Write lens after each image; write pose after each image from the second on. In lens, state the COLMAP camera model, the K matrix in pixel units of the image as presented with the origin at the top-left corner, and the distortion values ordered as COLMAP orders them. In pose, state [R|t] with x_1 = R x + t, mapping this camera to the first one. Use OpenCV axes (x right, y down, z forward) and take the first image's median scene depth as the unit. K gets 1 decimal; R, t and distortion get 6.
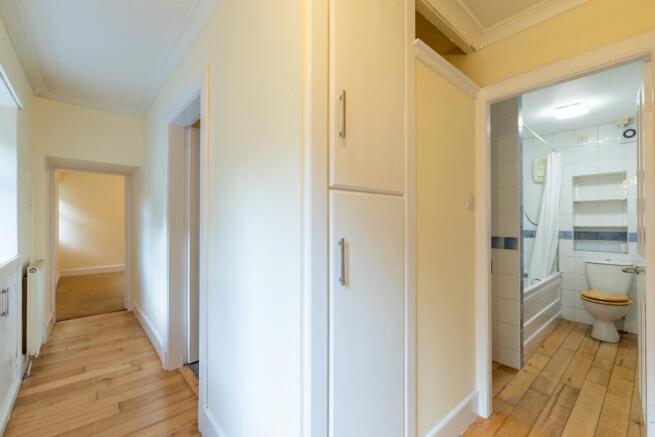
lens RADIAL K [[281.8, 0, 325.4], [0, 281.8, 219.7], [0, 0, 1]] dist [0.004090, 0.000023]
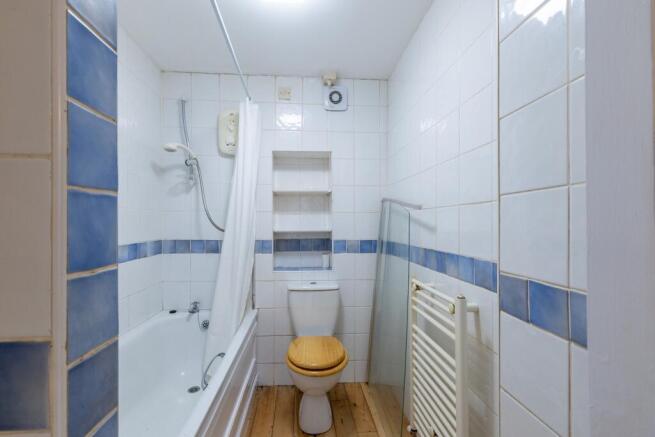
lens RADIAL K [[281.8, 0, 325.0], [0, 281.8, 223.4], [0, 0, 1]] dist [0.004090, 0.000023]
pose [[0.579466, 0.003176, 0.814990, 0.094586], [-0.004241, 0.999991, -0.000881, 0.001113], [-0.814985, -0.002946, 0.579474, 0.118350]]
